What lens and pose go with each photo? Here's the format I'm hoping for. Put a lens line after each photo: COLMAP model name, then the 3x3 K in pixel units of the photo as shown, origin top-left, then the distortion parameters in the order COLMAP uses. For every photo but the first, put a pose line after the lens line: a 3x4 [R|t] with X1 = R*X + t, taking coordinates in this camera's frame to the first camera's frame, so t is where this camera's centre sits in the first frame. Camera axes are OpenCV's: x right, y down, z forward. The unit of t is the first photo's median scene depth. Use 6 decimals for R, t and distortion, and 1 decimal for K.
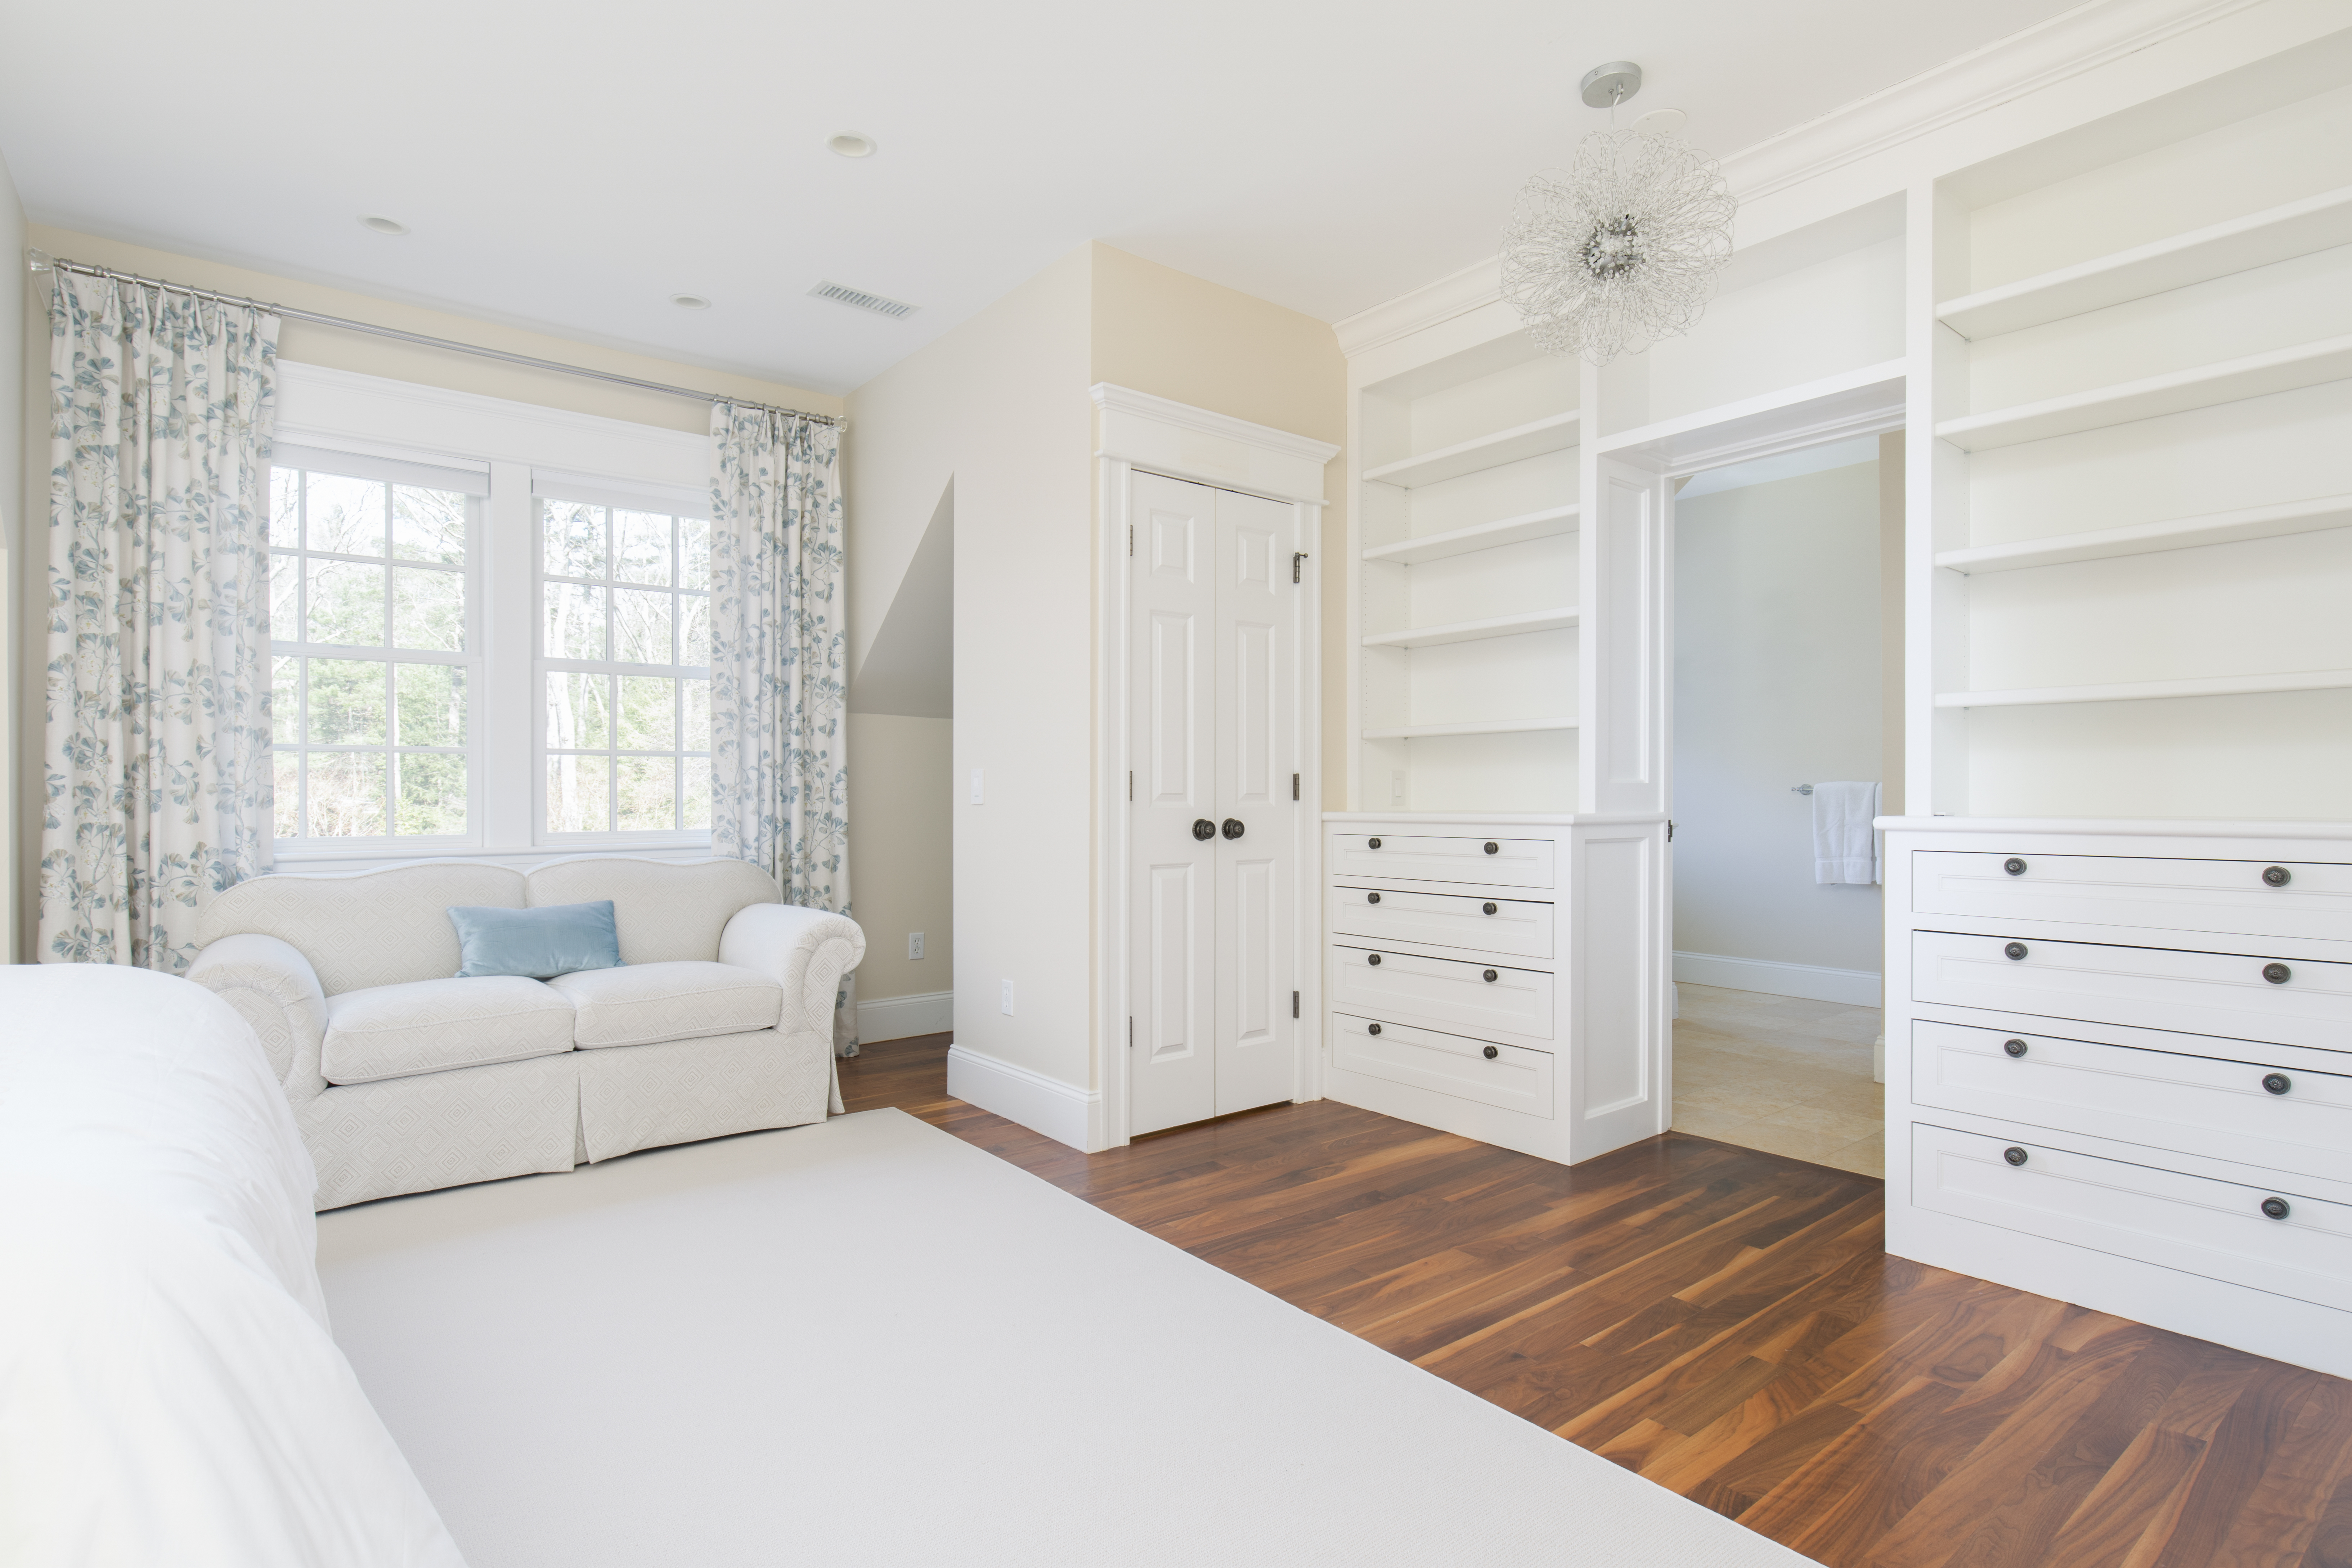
lens RADIAL K [[1149.5, 0, 1174.7], [0, 1149.5, 776.3], [0, 0, 1]] dist [-0.003634, -0.000258]
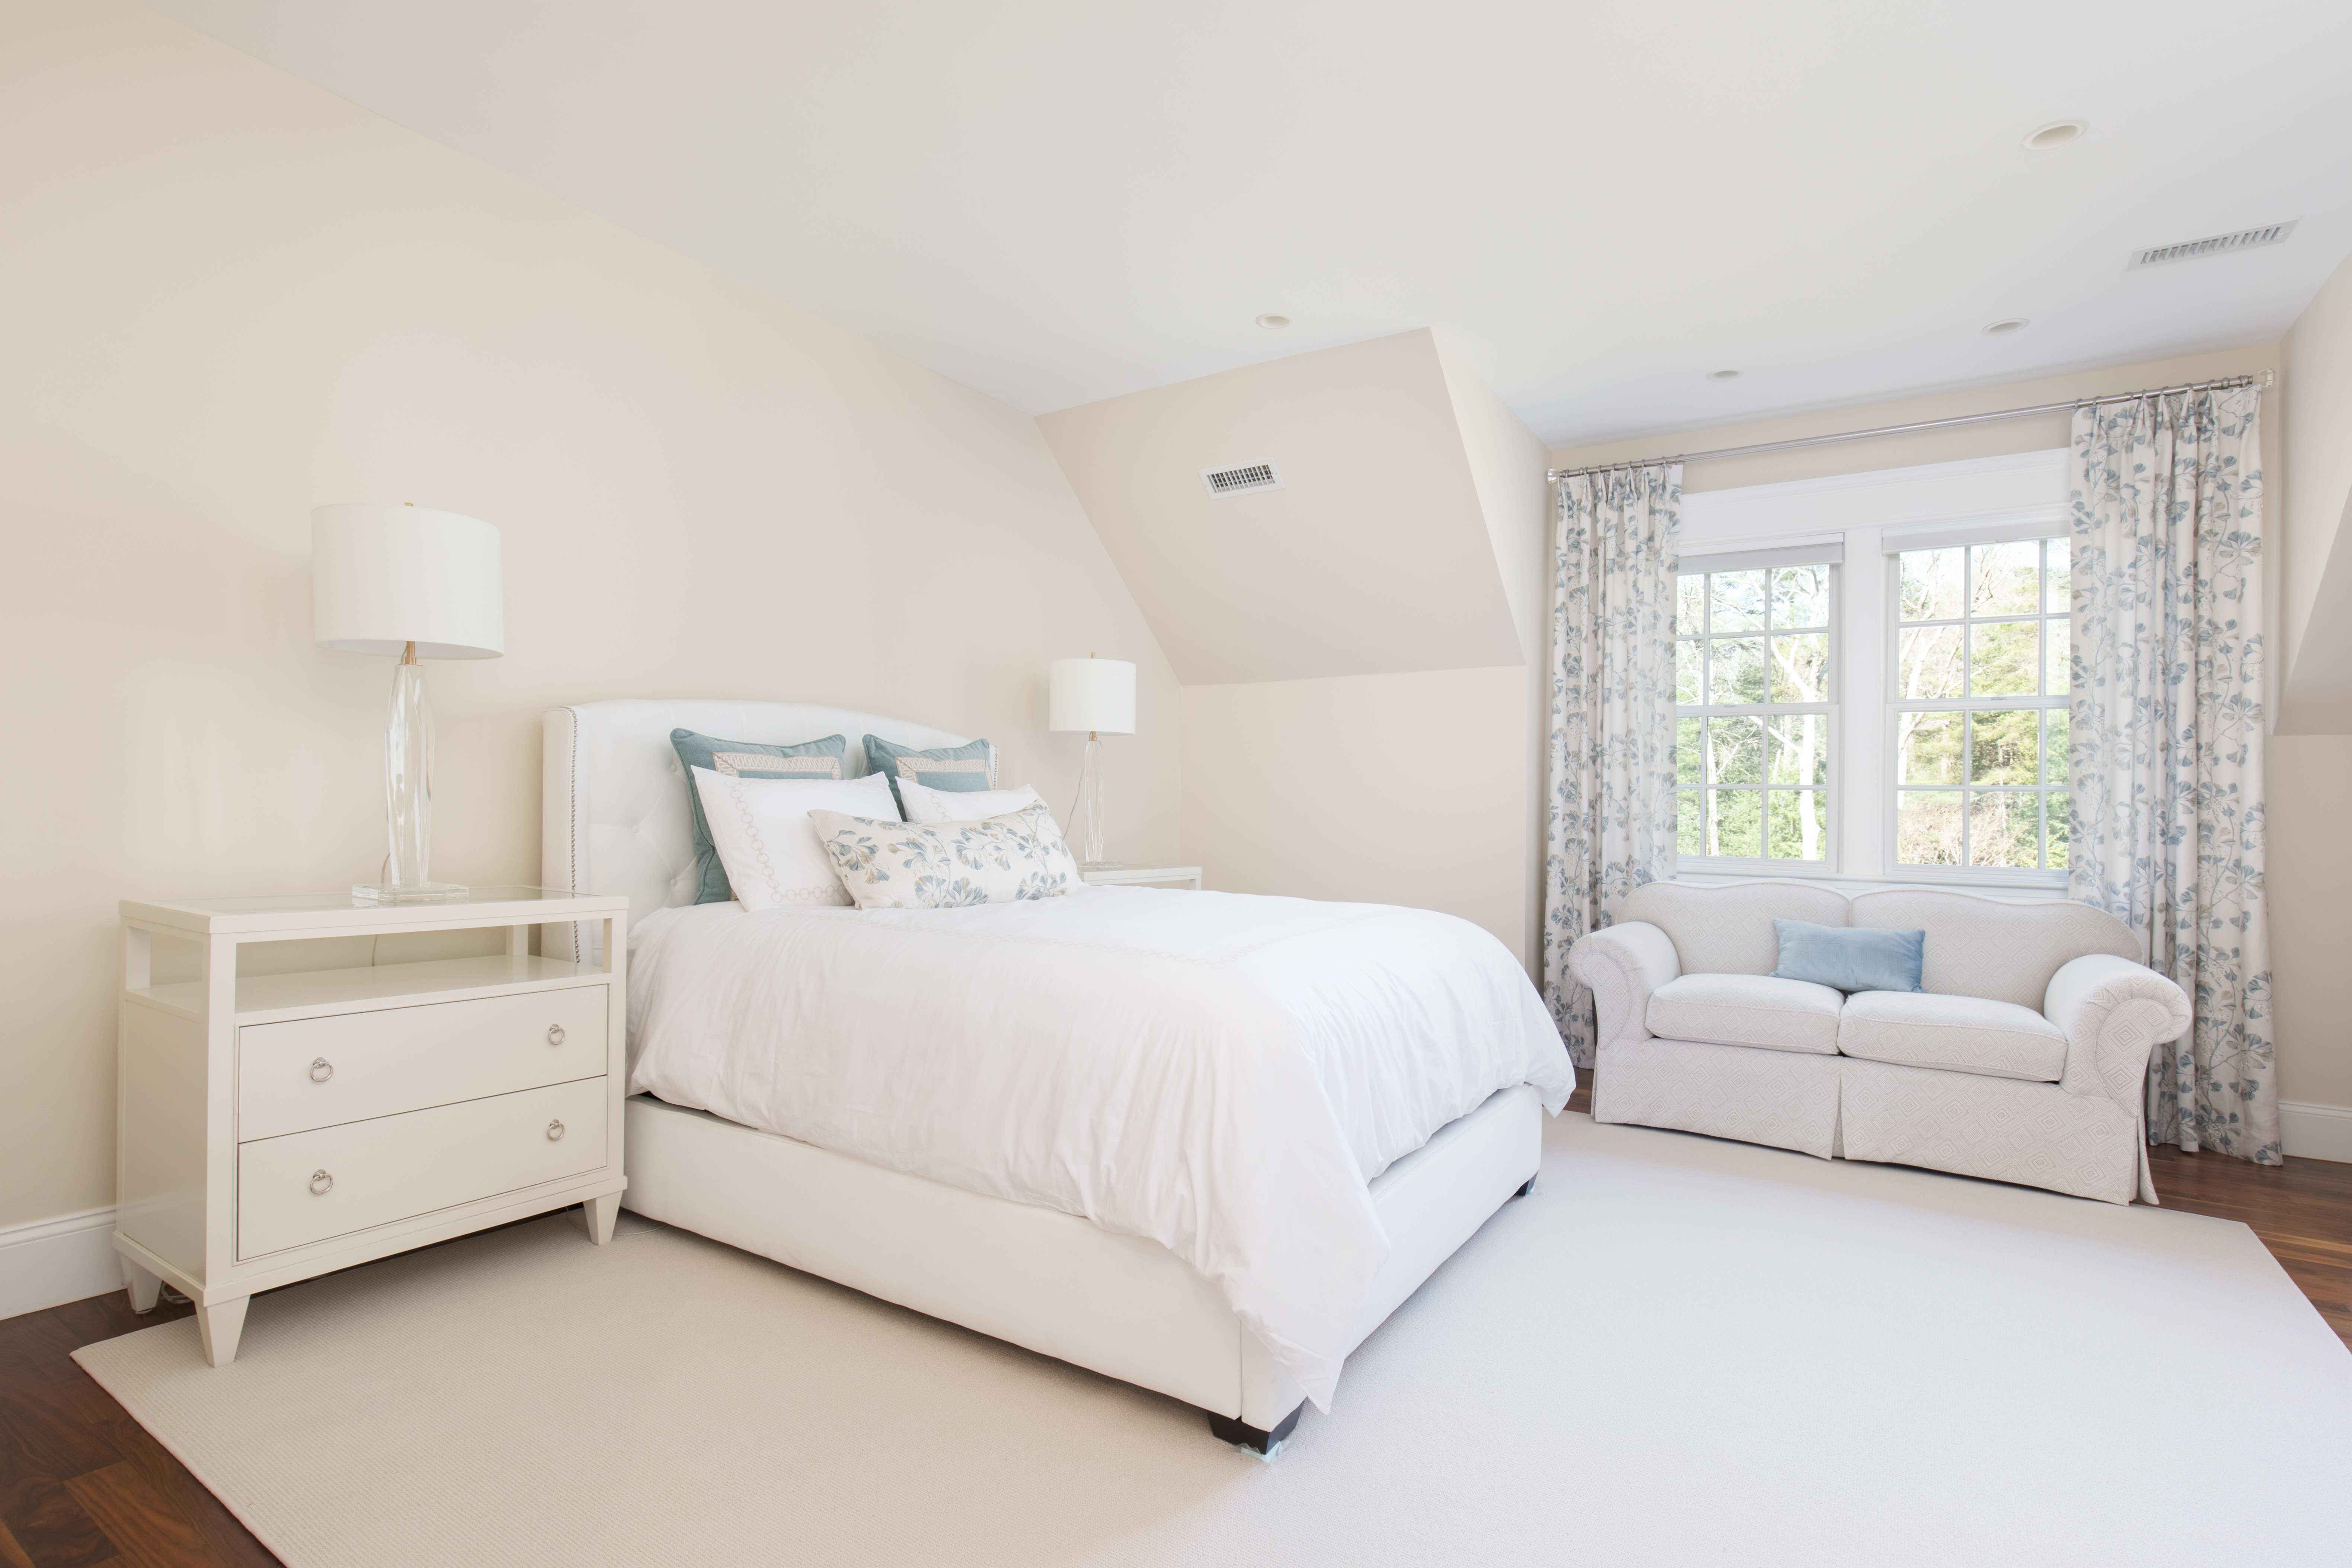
lens RADIAL K [[1136.3, 0, 1172.3], [0, 1136.3, 798.2], [0, 0, 1]] dist [0.003527, 0.000413]
pose [[0.310531, -0.000560, -0.950563, 0.291755], [-0.011045, 0.999930, -0.004197, -0.000065], [0.950499, 0.011802, 0.310503, 0.030421]]
